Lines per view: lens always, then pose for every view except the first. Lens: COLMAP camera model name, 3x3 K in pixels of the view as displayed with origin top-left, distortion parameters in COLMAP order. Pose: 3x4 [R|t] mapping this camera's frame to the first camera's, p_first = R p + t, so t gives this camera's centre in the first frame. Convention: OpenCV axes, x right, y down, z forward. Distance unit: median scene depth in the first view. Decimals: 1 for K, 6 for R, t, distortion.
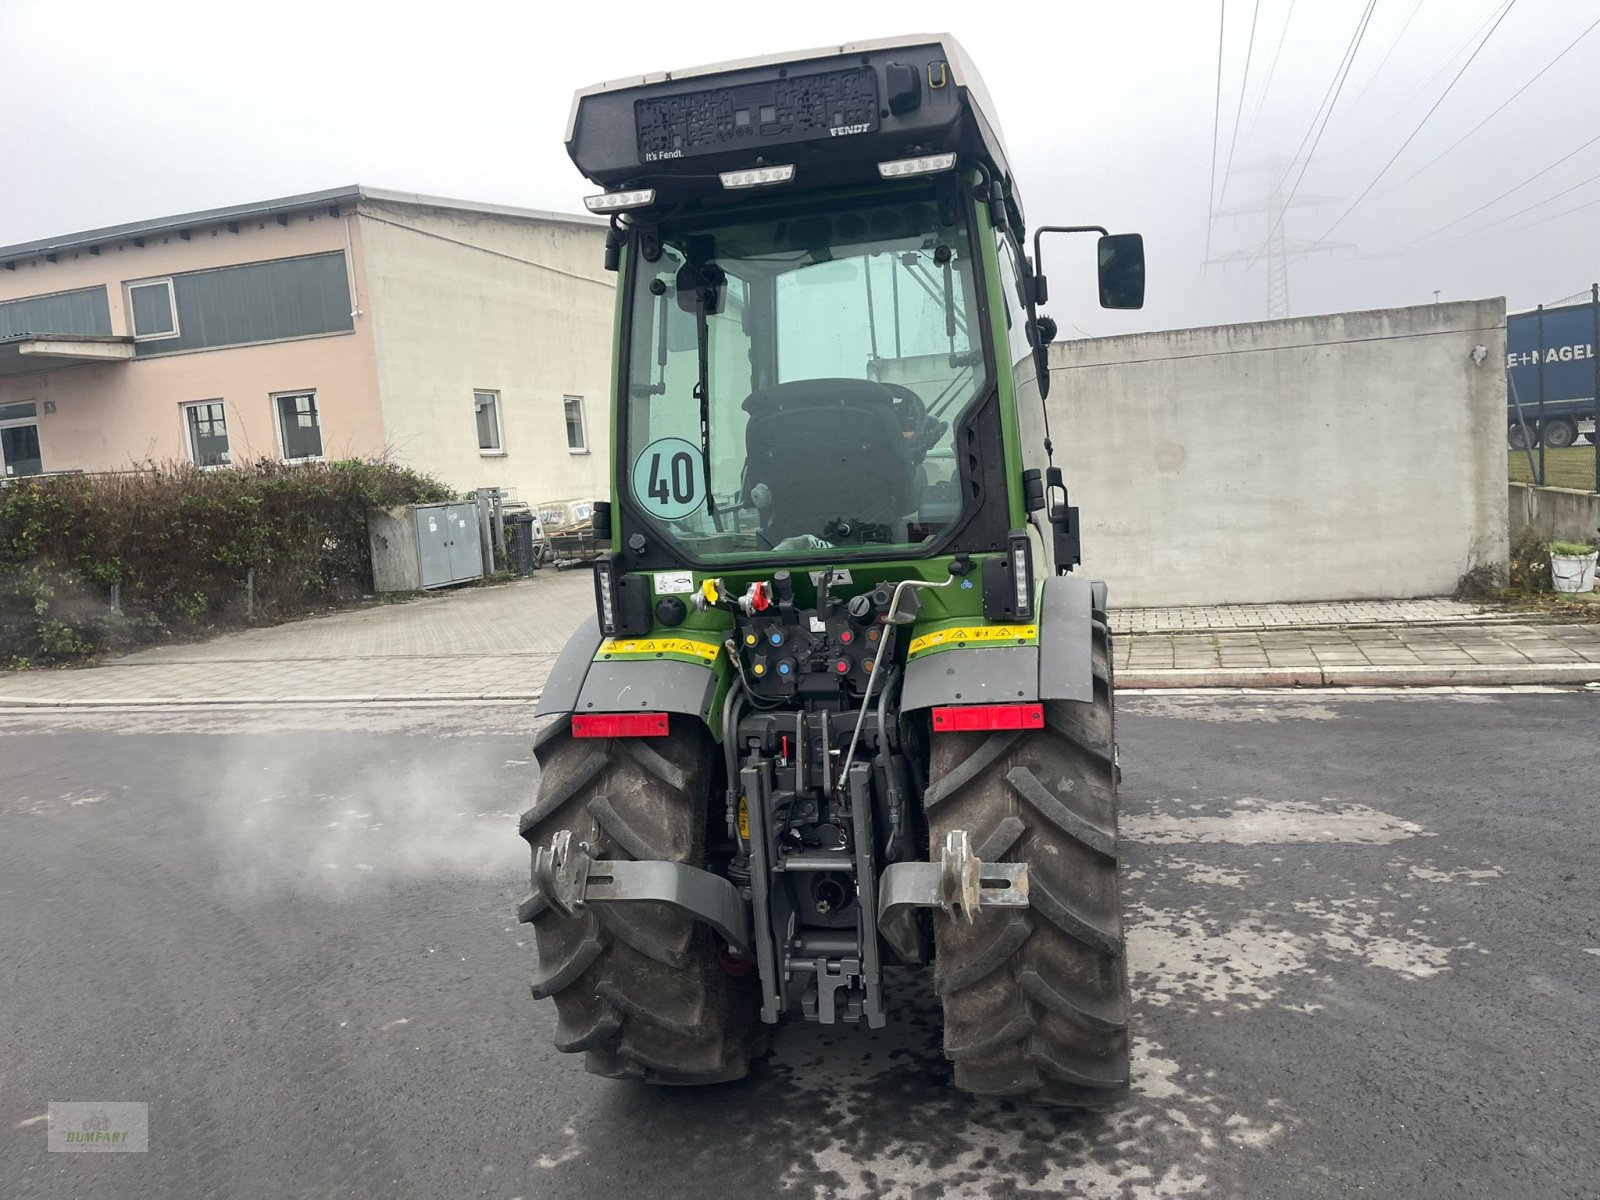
lens RADIAL K [[1205.8, 0, 820.5], [0, 1205.8, 598.1], [0, 0, 1]] dist [0.076223, -0.097688]
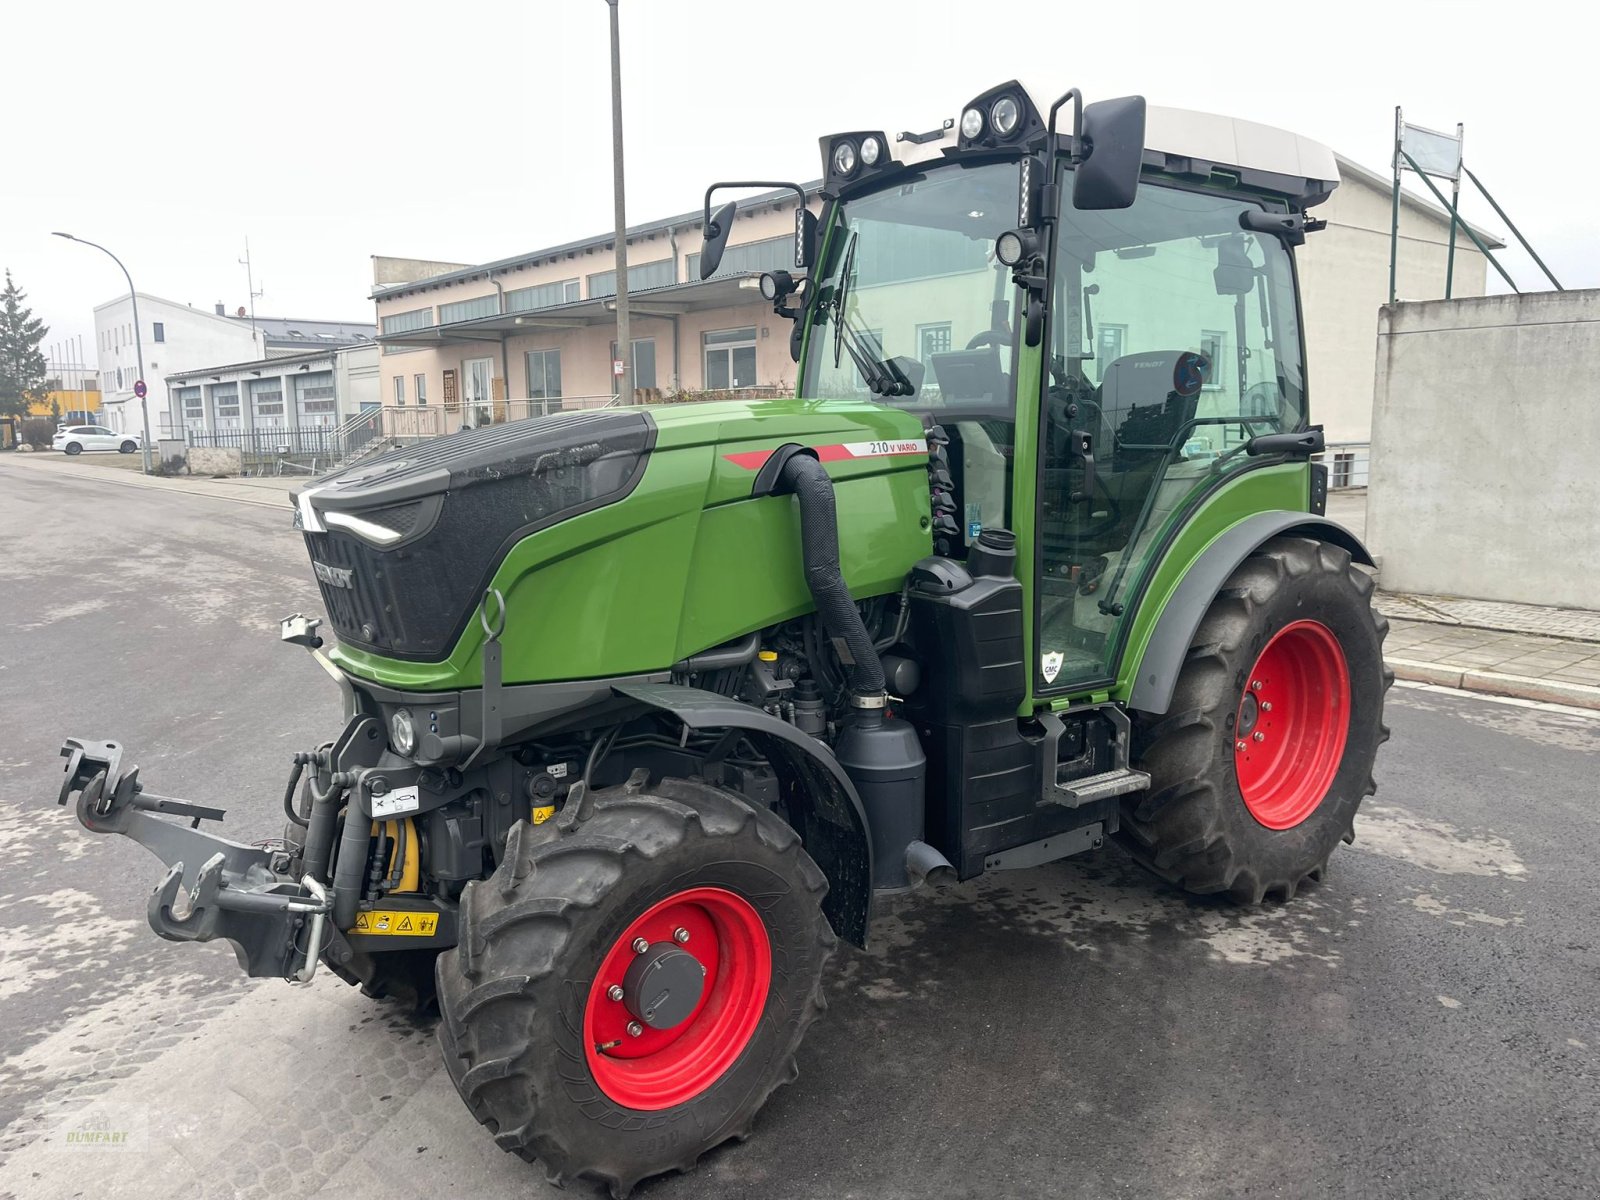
lens RADIAL K [[1205.8, 0, 796.3], [0, 1205.8, 609.3], [0, 0, 1]] dist [0.076223, -0.097688]
pose [[0.823009, 0.151834, -0.547360, 0.464347], [-0.115583, 0.988217, 0.100334, -0.025351], [0.556145, -0.019310, 0.830861, -0.021476]]
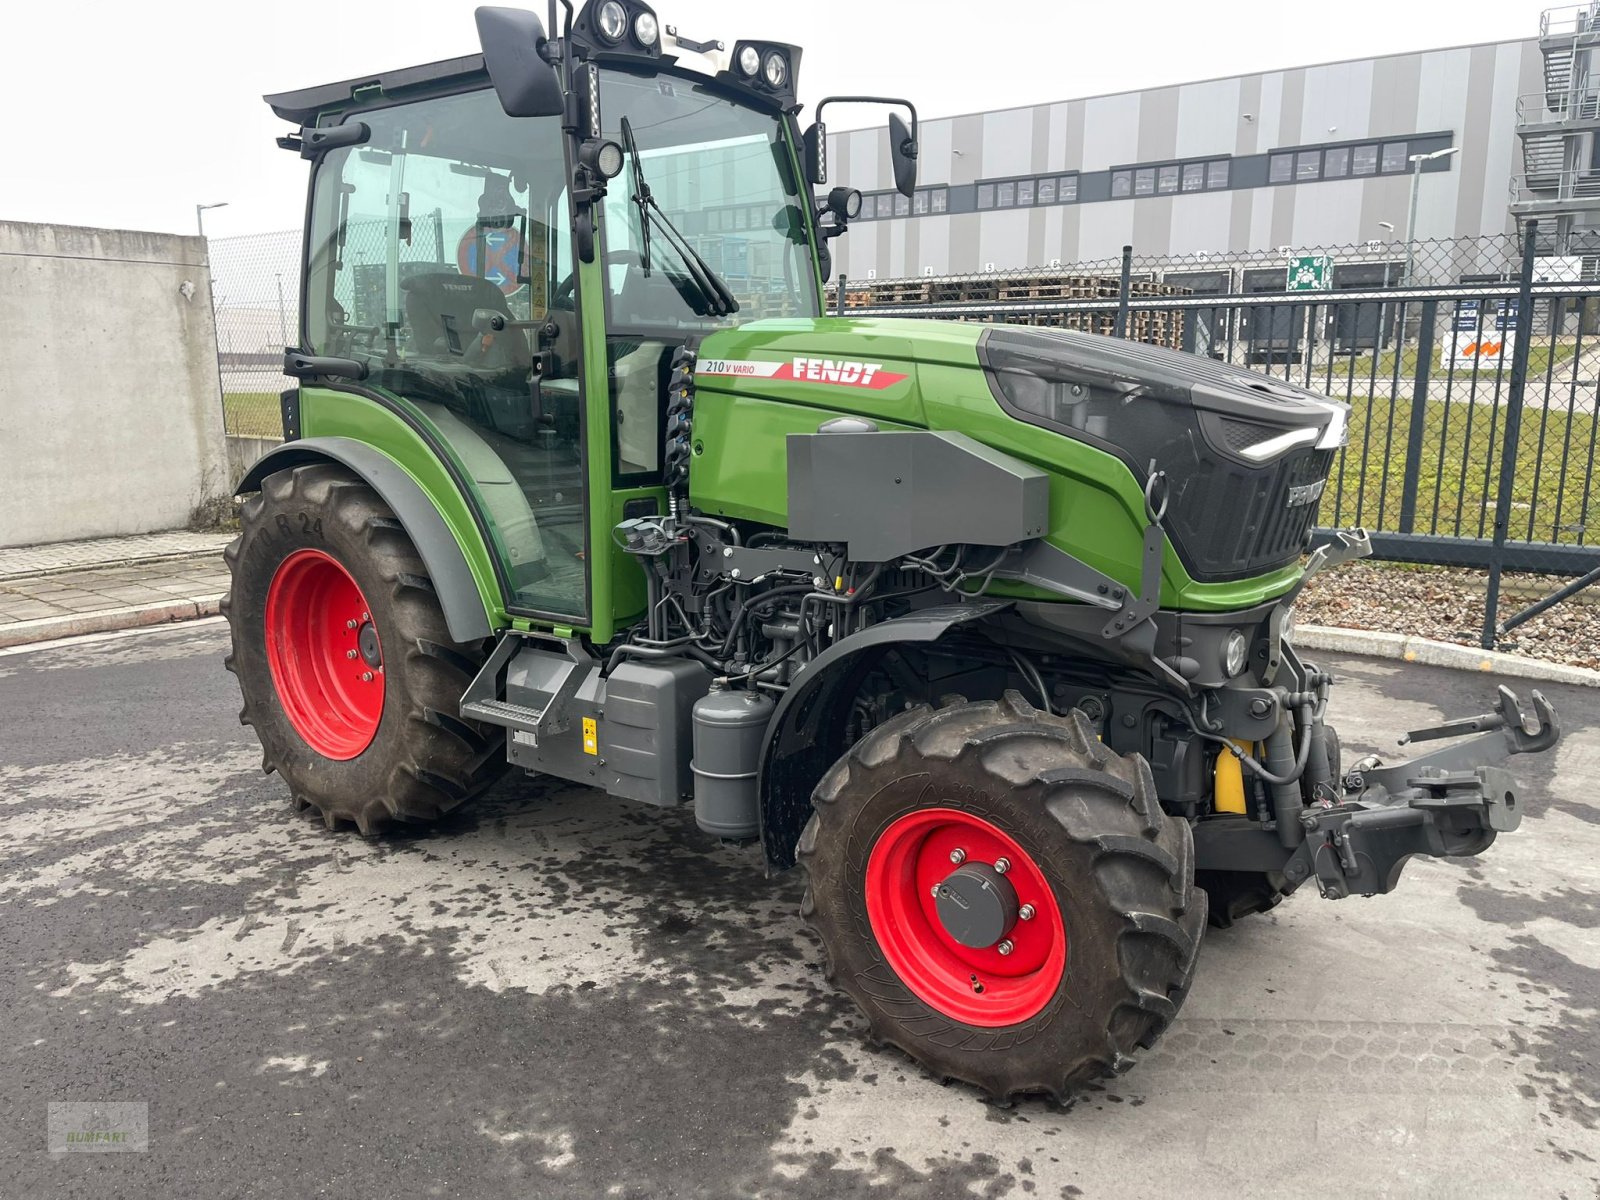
lens RADIAL K [[1205.8, 0, 819.8], [0, 1205.8, 601.9], [0, 0, 1]] dist [0.076223, -0.097688]
pose [[0.356166, -0.105289, 0.928472, -0.473727], [0.071657, 0.993783, 0.085207, 0.019615], [-0.931671, 0.036184, 0.361496, 0.286968]]
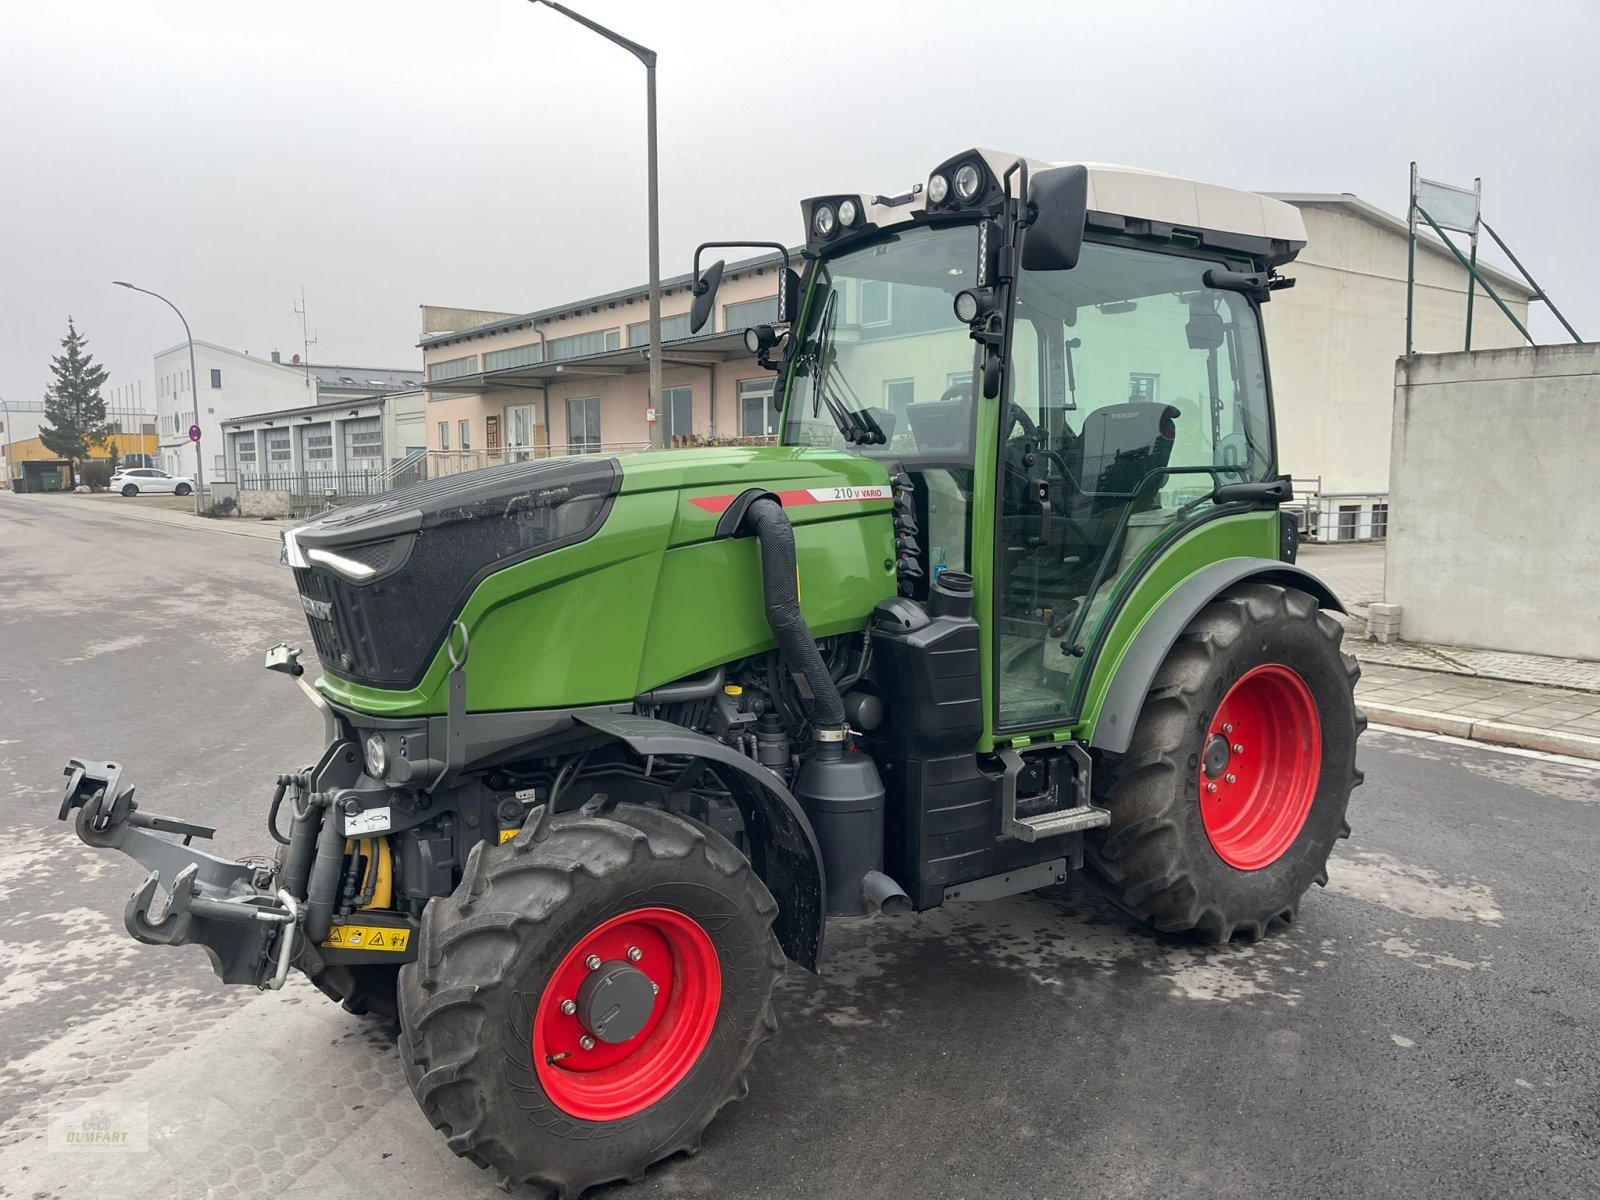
lens RADIAL K [[1205.8, 0, 795.4], [0, 1205.8, 611.2], [0, 0, 1]] dist [0.076223, -0.097688]
pose [[0.802470, 0.140277, -0.579969, 0.510749], [-0.123474, 0.989974, 0.068601, -0.028412], [0.583777, 0.016561, 0.811745, -0.023384]]
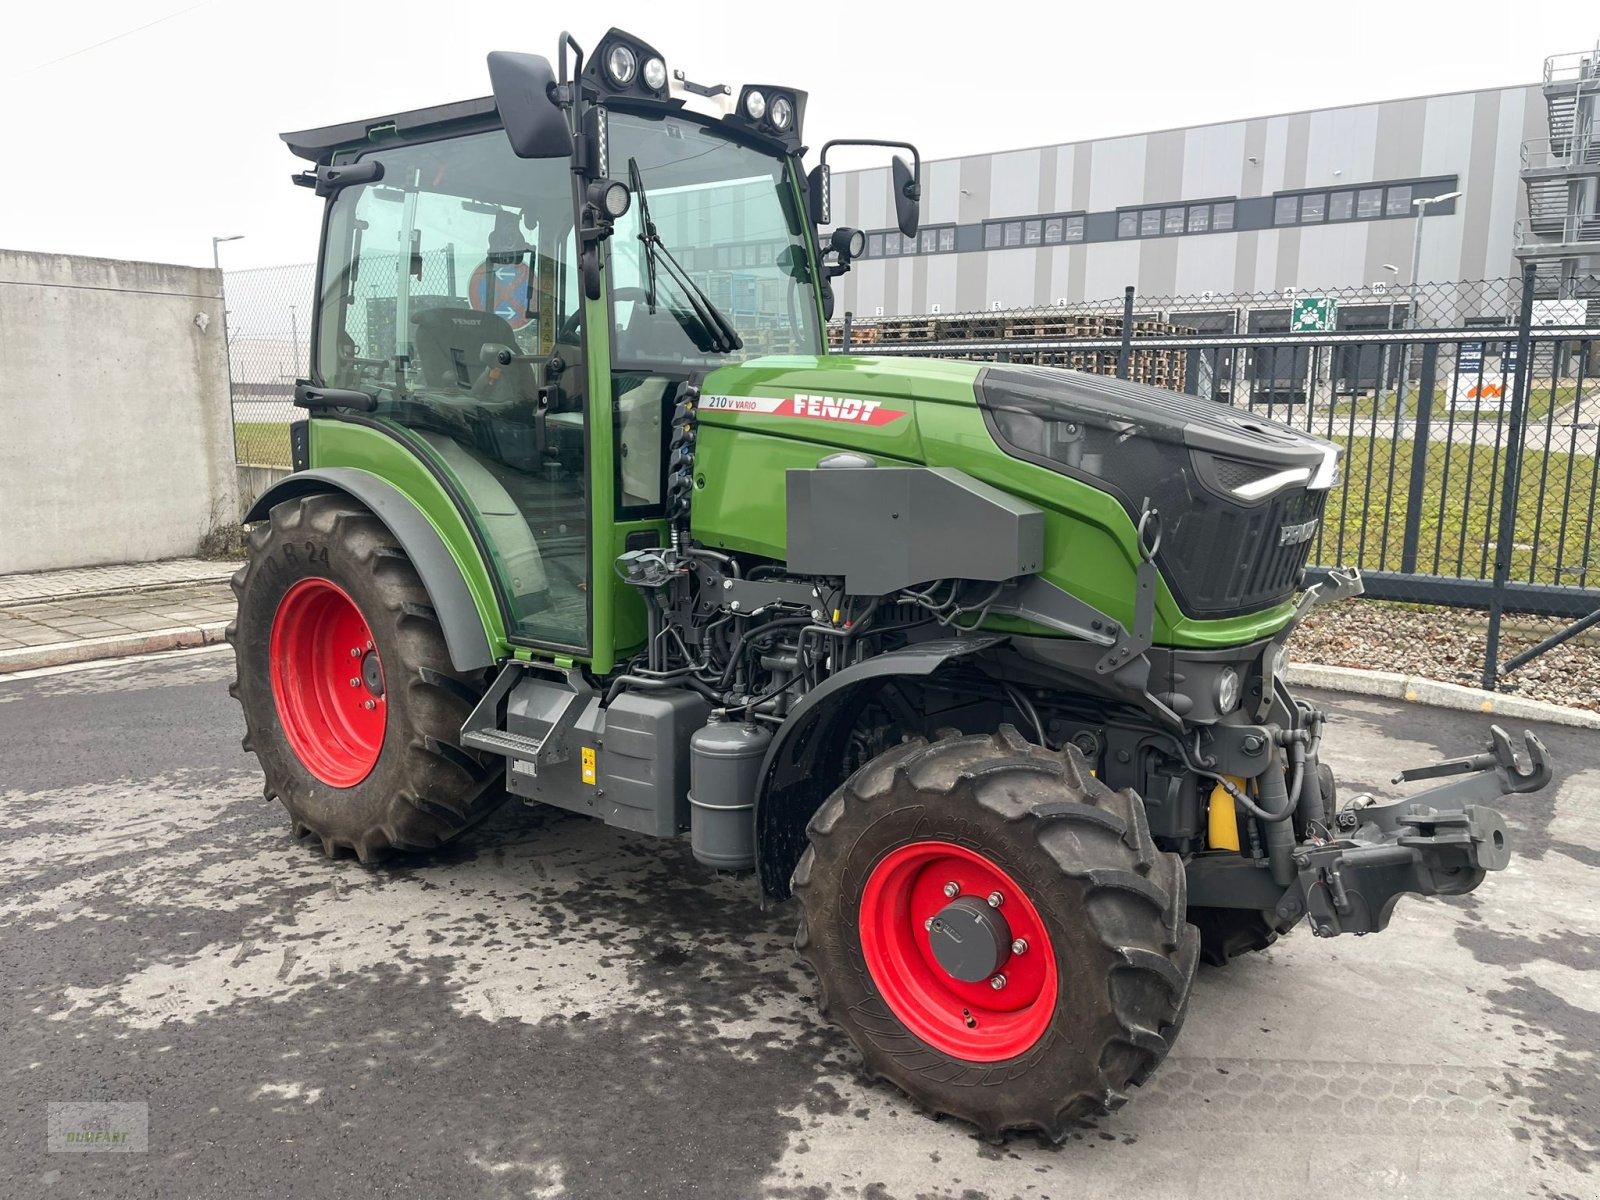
lens RADIAL K [[1205.8, 0, 818.5], [0, 1205.8, 601.4], [0, 0, 1]] dist [0.076223, -0.097688]
pose [[0.362041, -0.075311, 0.929115, -0.477696], [0.061605, 0.996485, 0.056767, 0.019692], [-0.930124, 0.036686, 0.365408, 0.282014]]
